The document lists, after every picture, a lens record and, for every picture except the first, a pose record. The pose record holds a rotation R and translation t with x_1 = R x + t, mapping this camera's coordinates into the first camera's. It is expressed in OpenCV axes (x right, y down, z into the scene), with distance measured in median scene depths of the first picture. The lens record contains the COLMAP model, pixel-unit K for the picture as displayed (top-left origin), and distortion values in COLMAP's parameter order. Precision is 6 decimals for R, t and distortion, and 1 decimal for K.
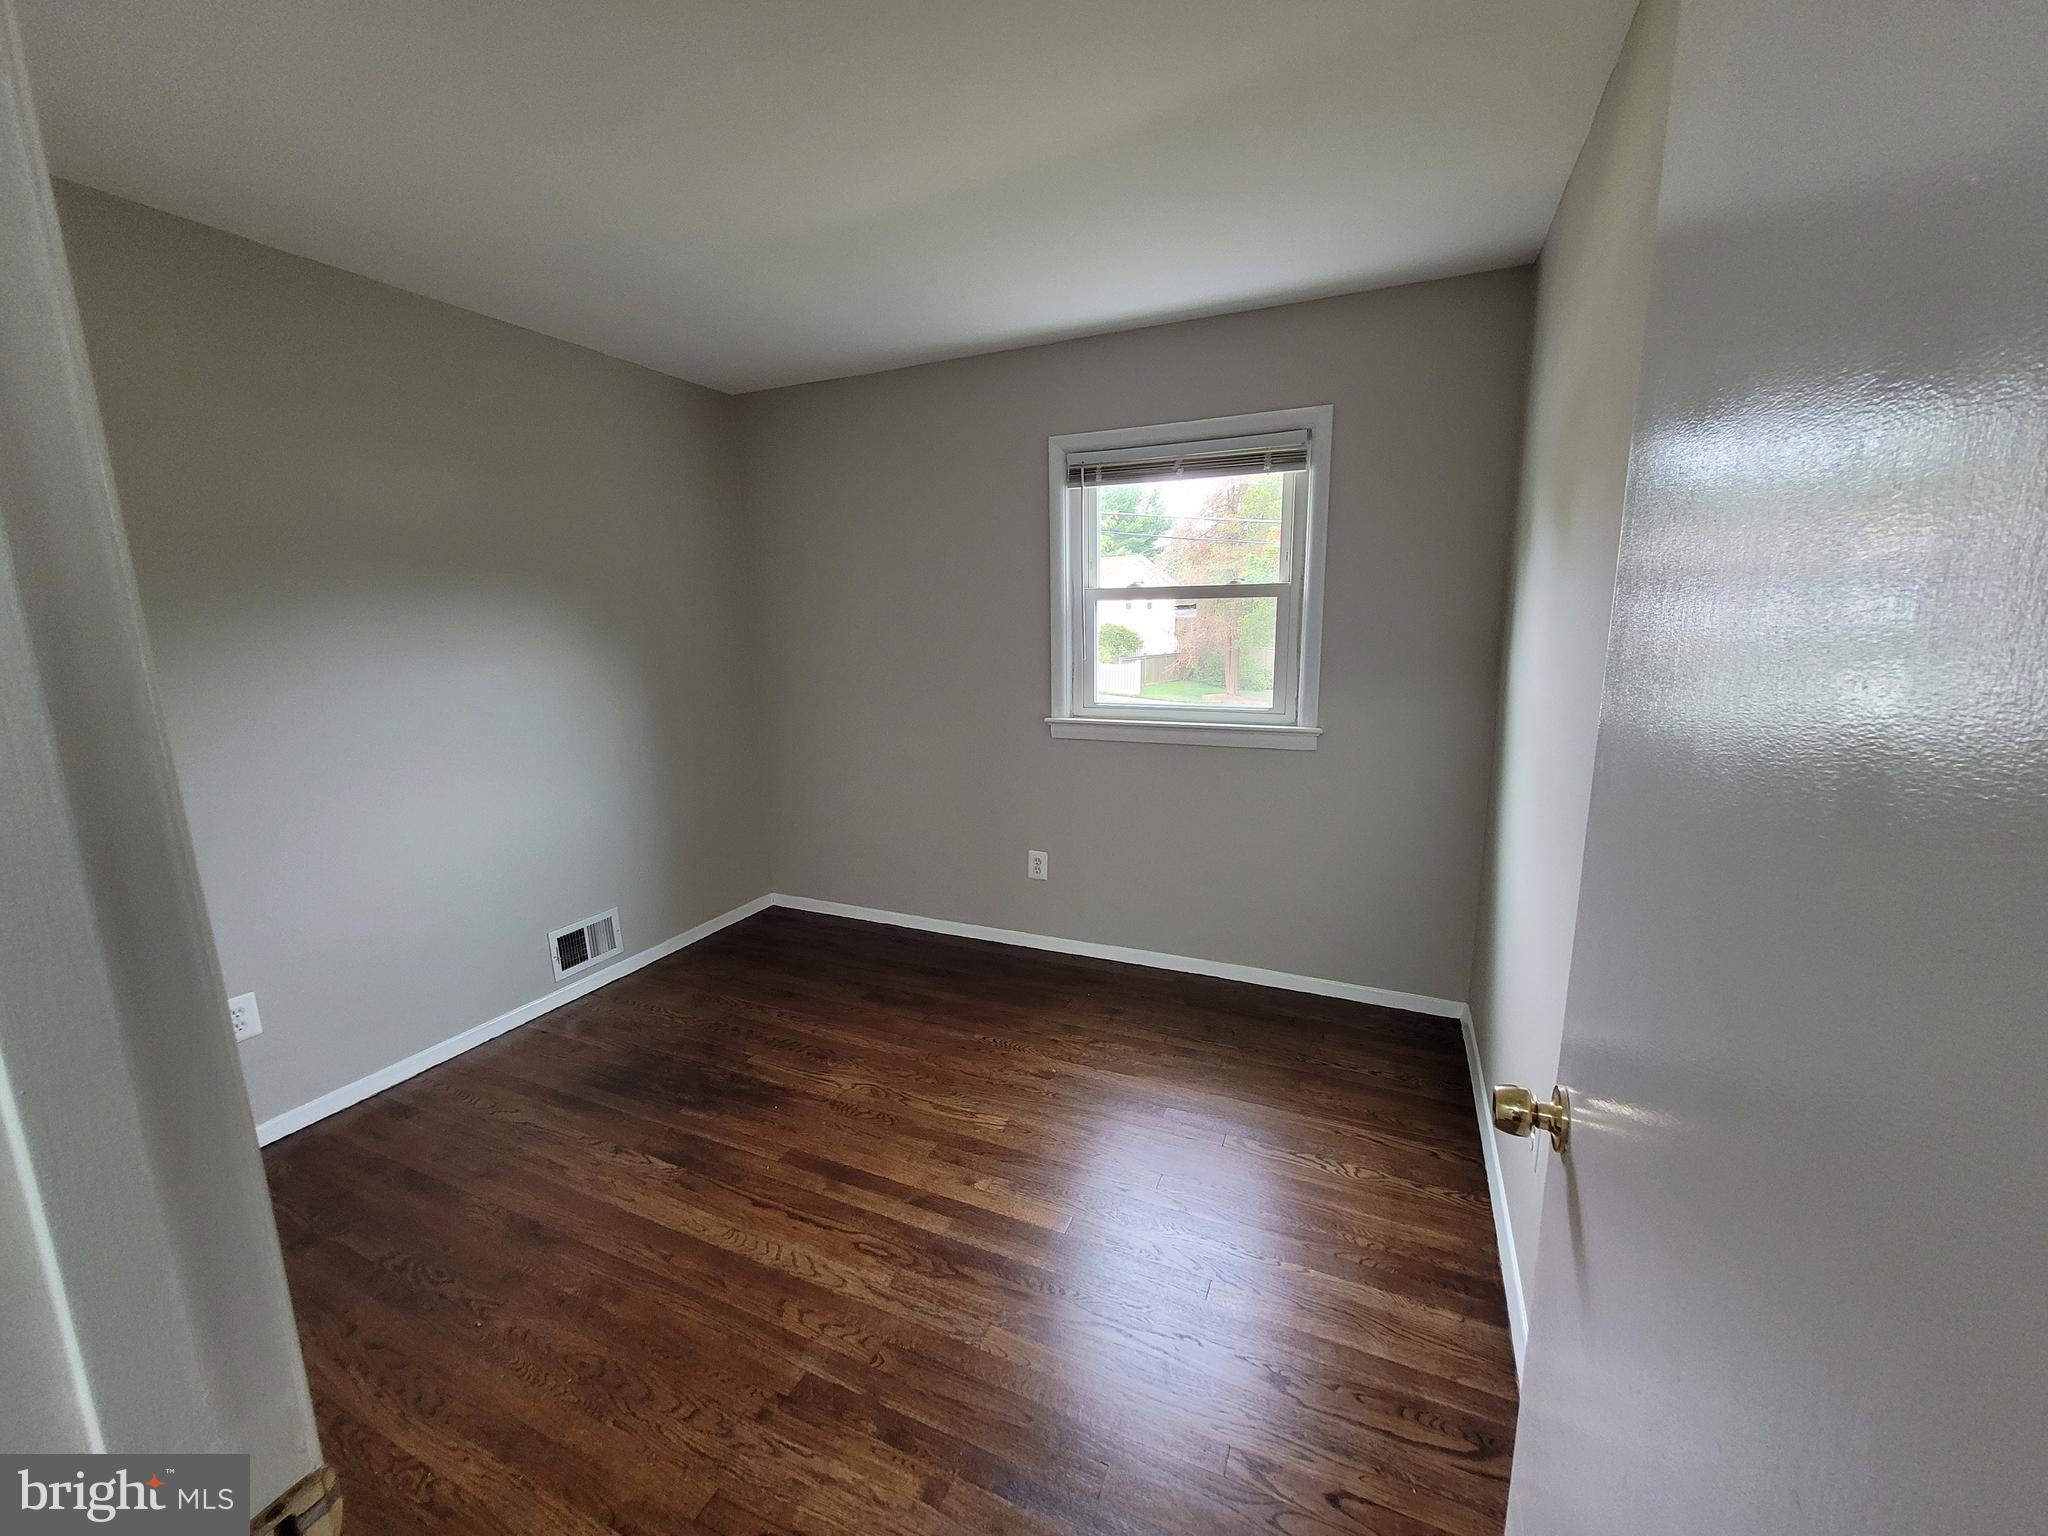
lens RADIAL K [[810.5, 0, 1026.9], [0, 810.5, 771.2], [0, 0, 1]] dist [-0.001352, 0.001130]
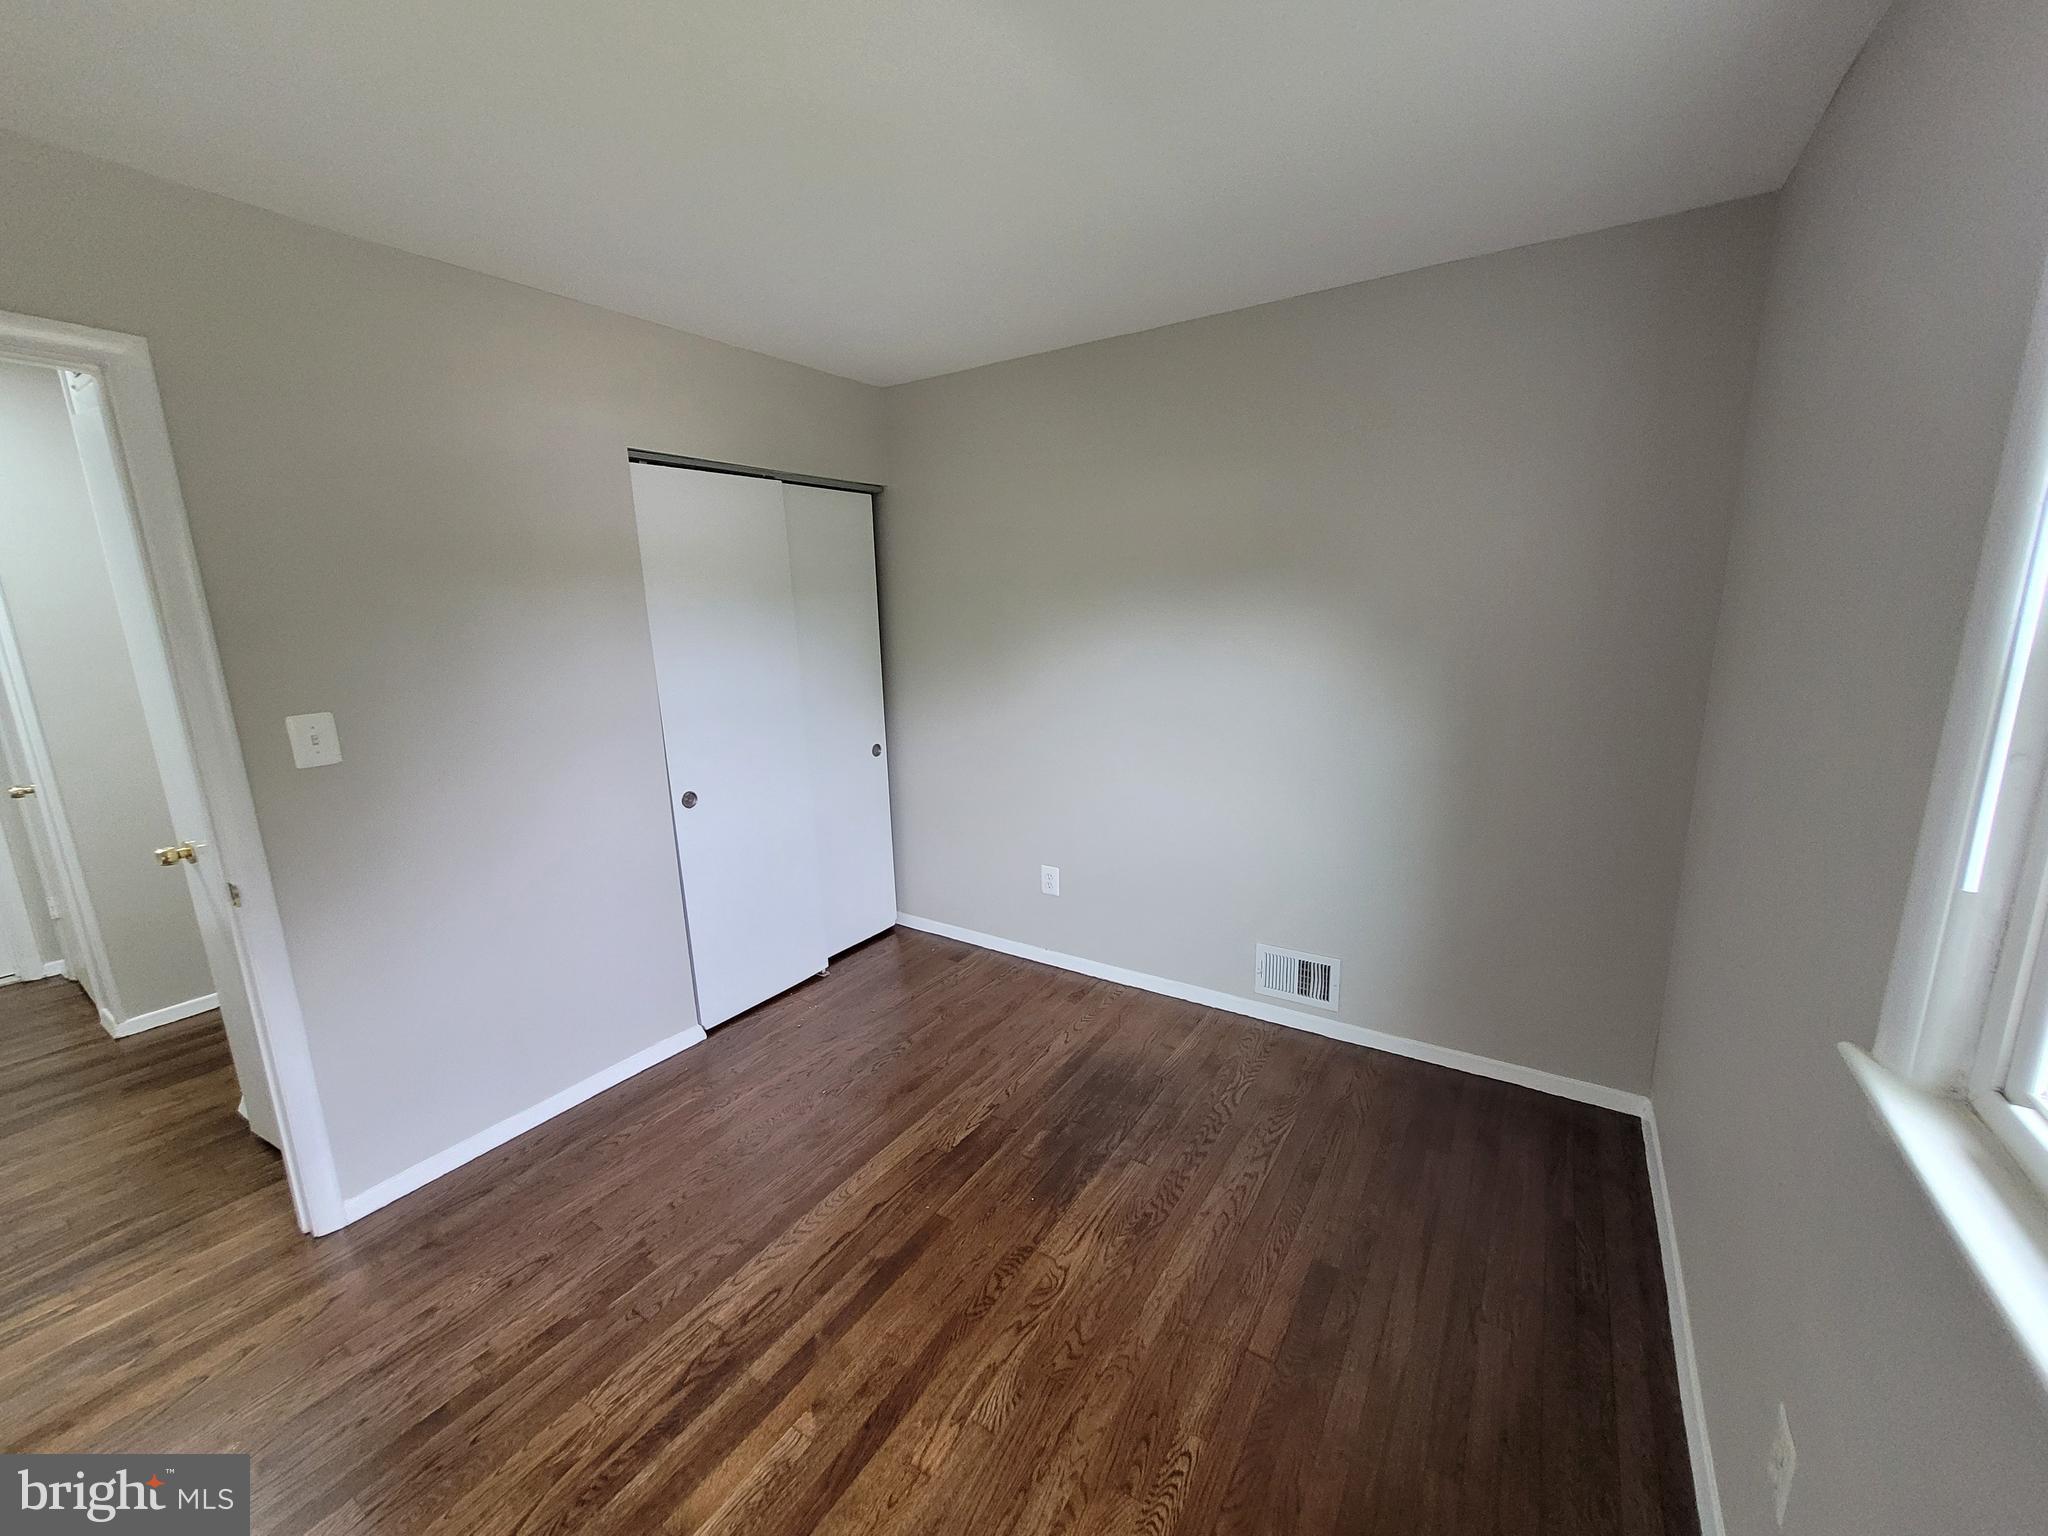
lens RADIAL K [[810.5, 0, 1028.2], [0, 810.5, 773.5], [0, 0, 1]] dist [-0.001352, 0.001130]
pose [[-0.152155, 0.229758, -0.961280, 0.442584], [-0.160827, 0.953886, 0.253447, -0.254884], [0.975184, 0.193163, -0.108187, 1.037636]]
